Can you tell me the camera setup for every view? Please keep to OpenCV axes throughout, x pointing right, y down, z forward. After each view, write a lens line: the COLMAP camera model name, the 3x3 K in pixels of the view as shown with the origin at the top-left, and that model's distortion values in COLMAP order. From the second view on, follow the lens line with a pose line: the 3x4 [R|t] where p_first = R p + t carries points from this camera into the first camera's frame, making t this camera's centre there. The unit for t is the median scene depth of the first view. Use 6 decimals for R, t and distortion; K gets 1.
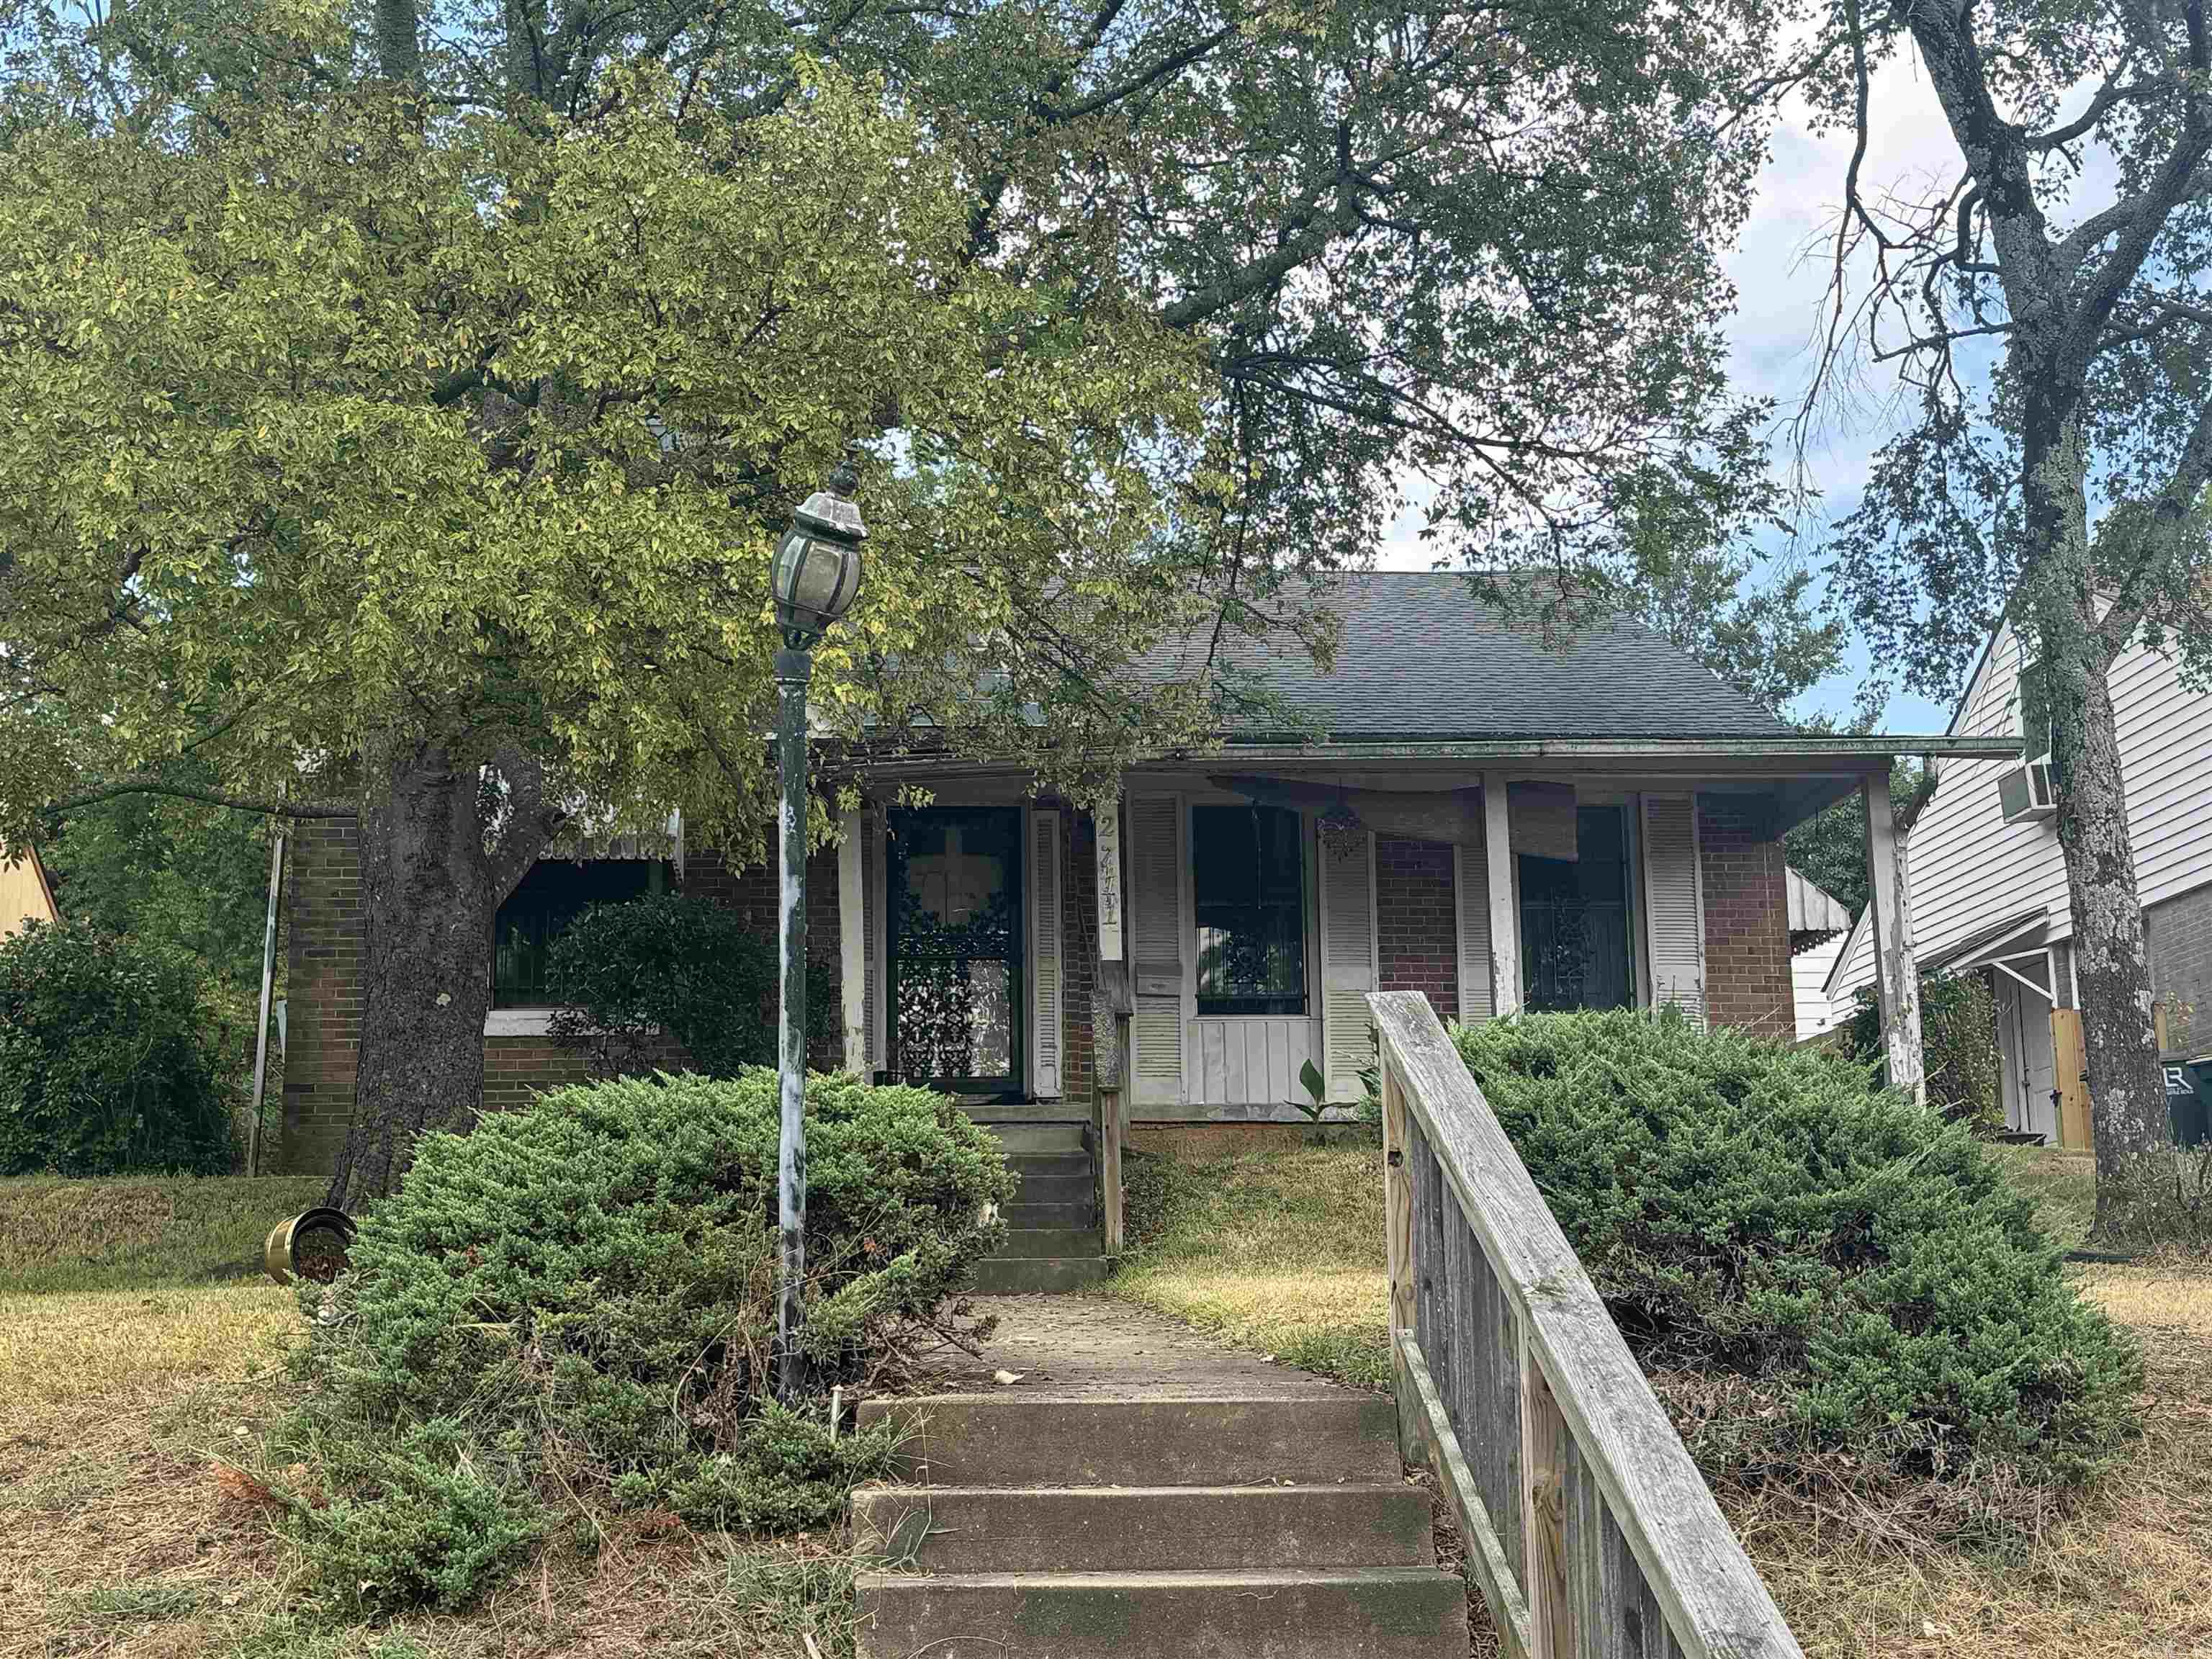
lens RADIAL K [[2965.7, 0, 1117.4], [0, 2965.7, 831.7], [0, 0, 1]] dist [0.171289, 0.000000]
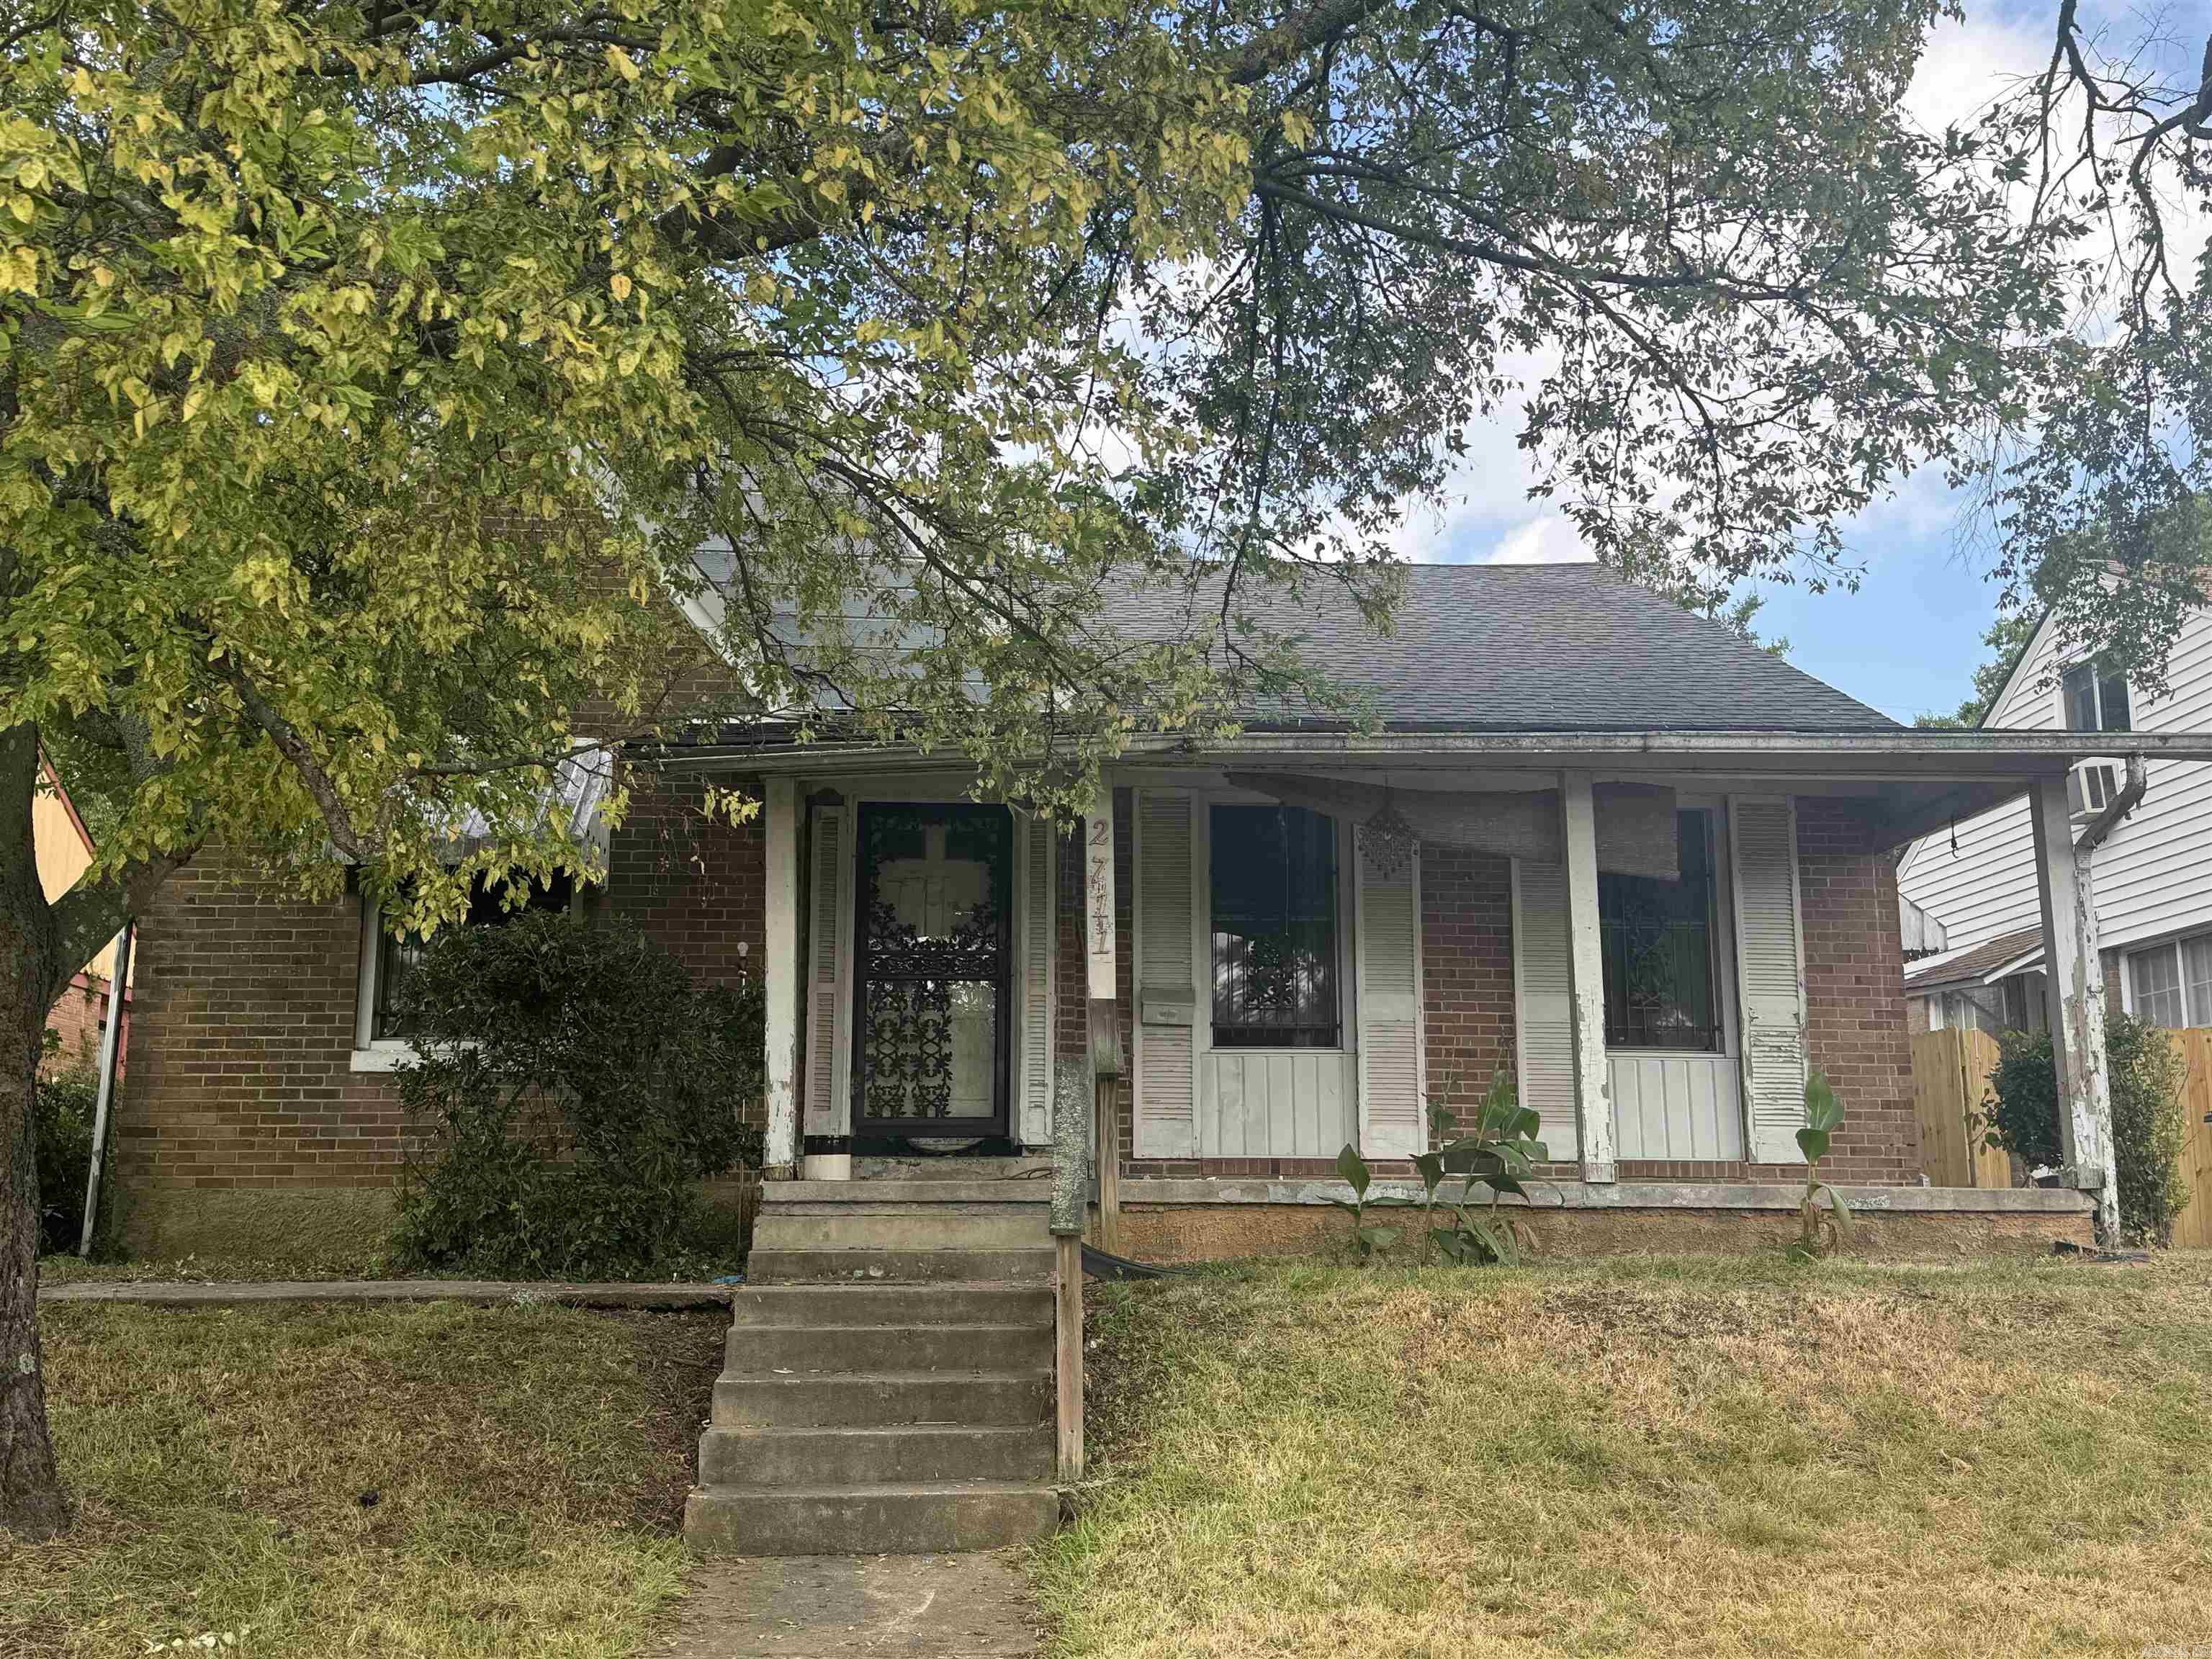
lens RADIAL K [[2200.3, 0, 1114.3], [0, 2200.3, 826.1], [0, 0, 1]] dist [0.102775, 0.000000]
pose [[0.999540, 0.010811, -0.028329, 0.017595], [-0.010559, 0.999904, 0.009008, -0.009271], [0.028424, -0.008705, 0.999558, 0.398665]]
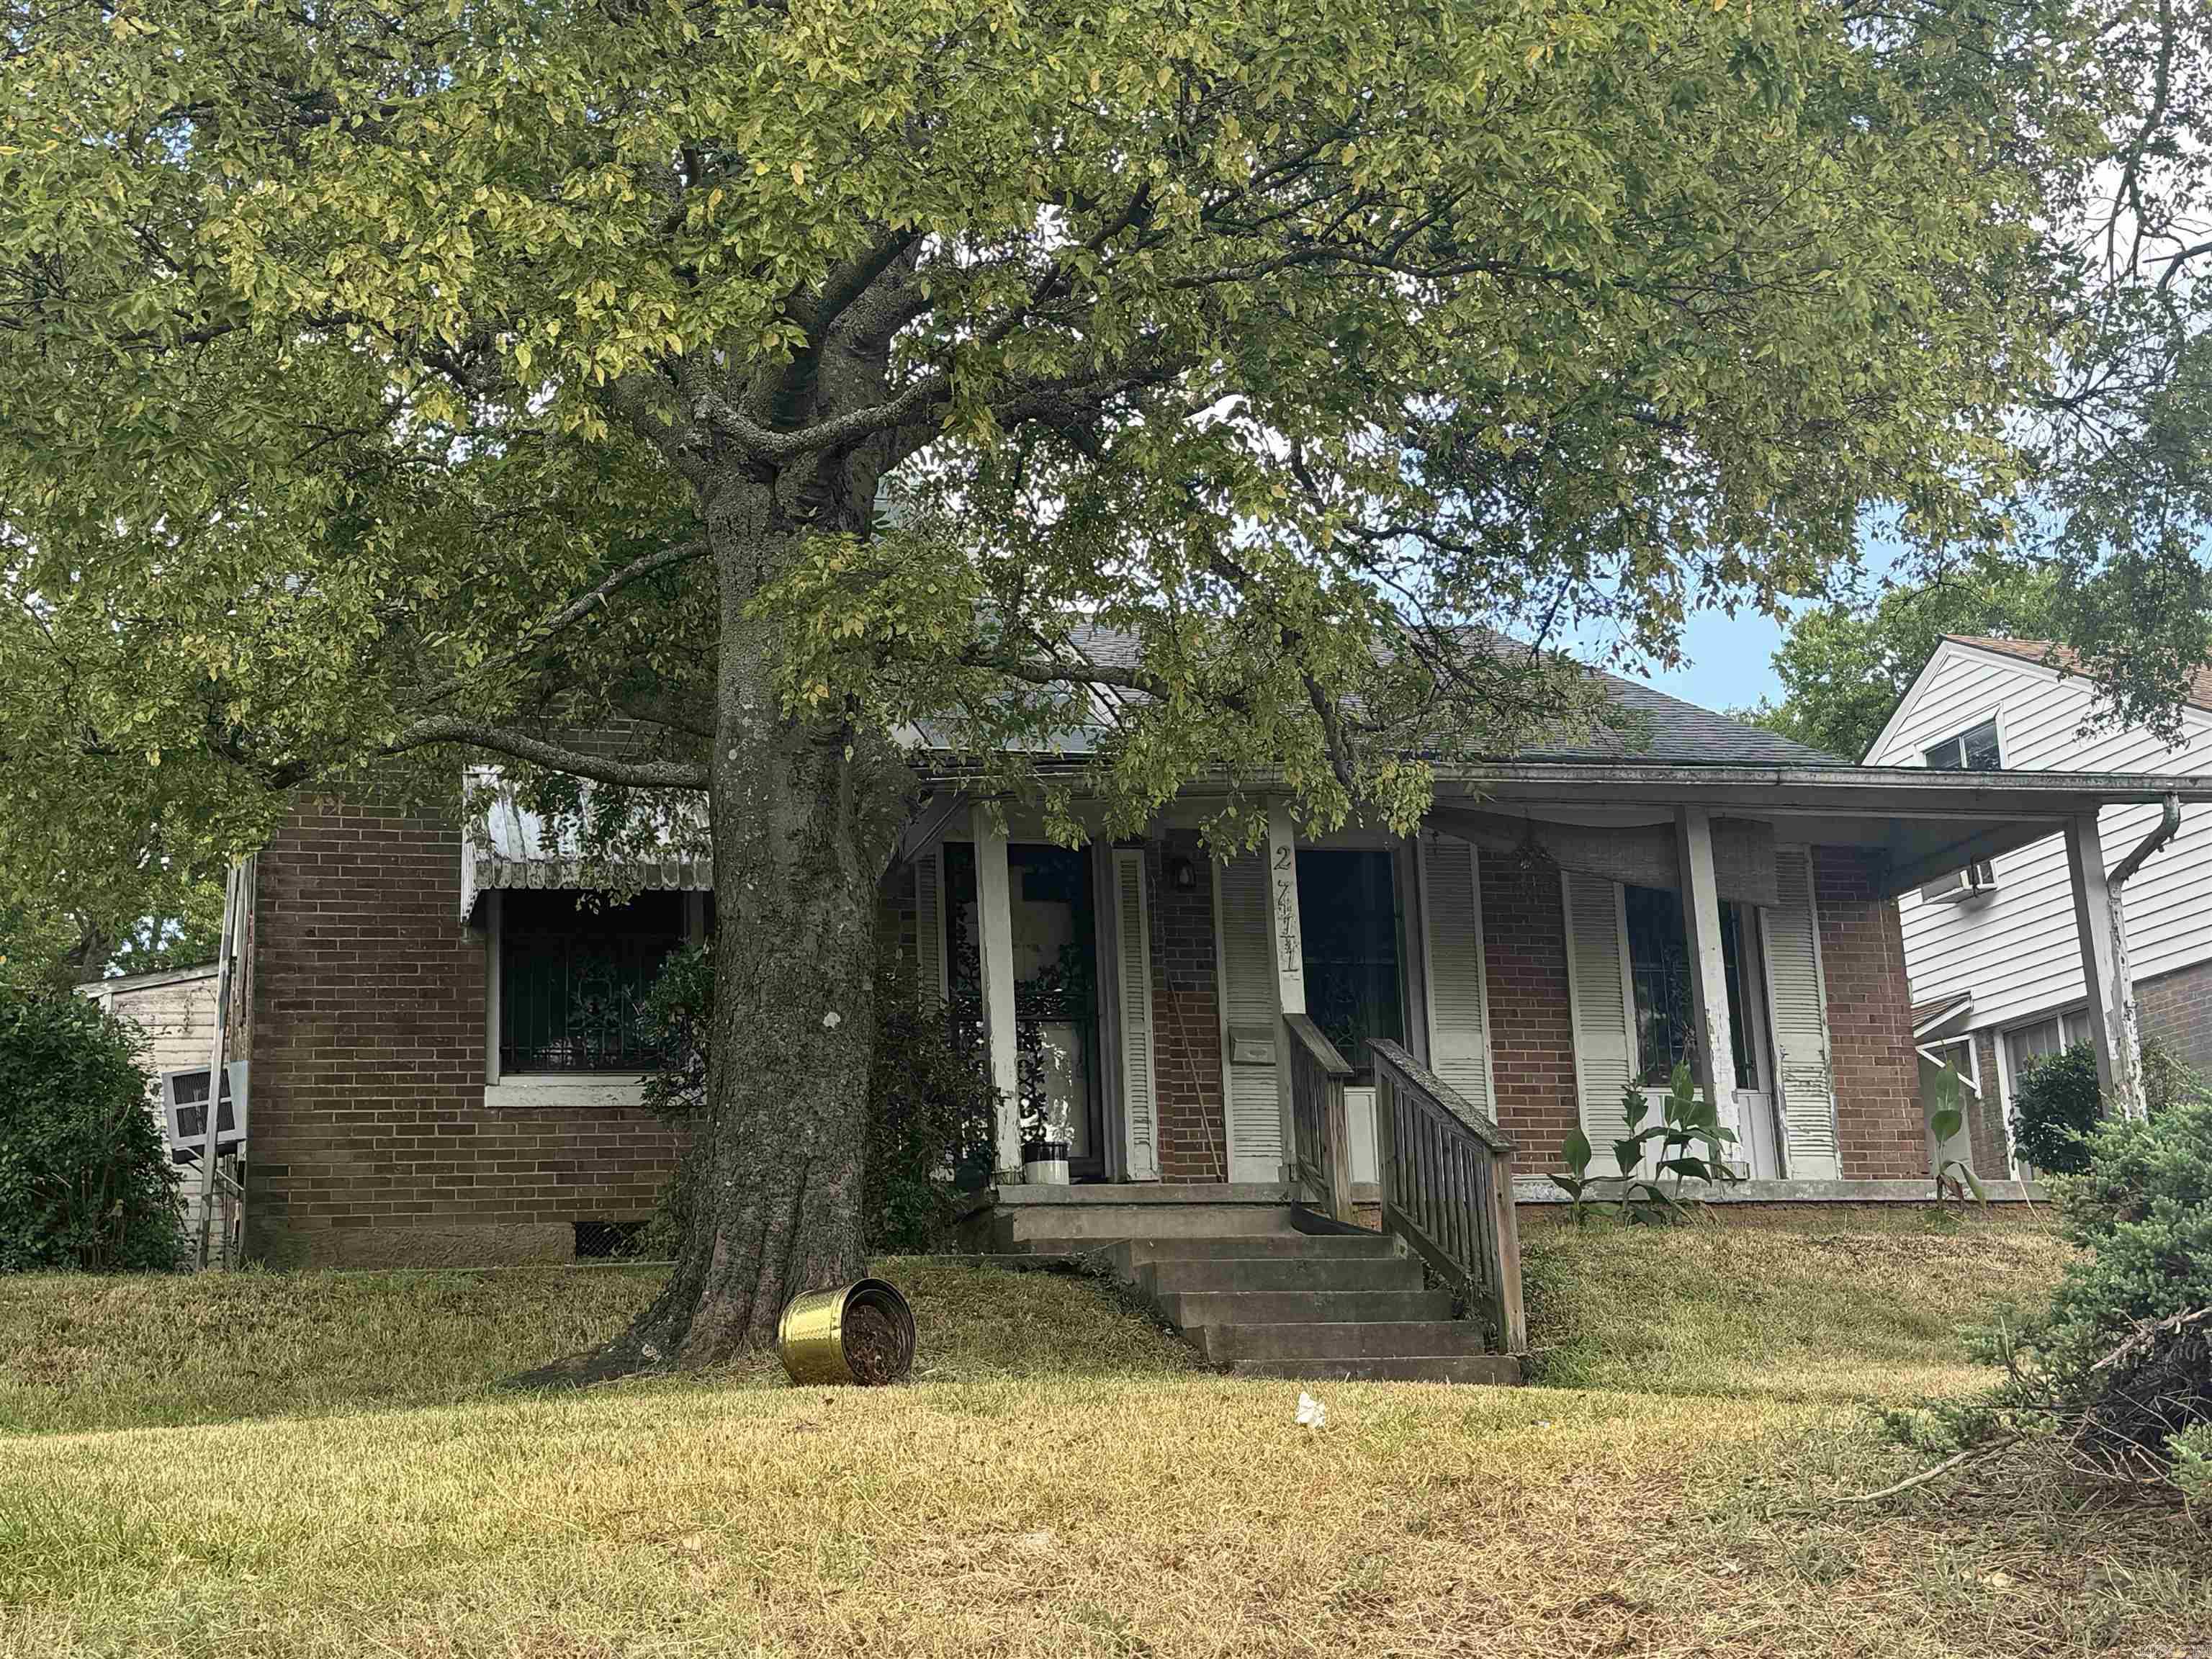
lens RADIAL K [[2965.7, 0, 1097.1], [0, 2965.7, 871.8], [0, 0, 1]] dist [0.171289, 0.000000]
pose [[0.981193, 0.015979, 0.192367, -0.221635], [-0.009936, 0.999428, -0.032335, 0.030415], [-0.192774, 0.029815, 0.980790, 0.168456]]
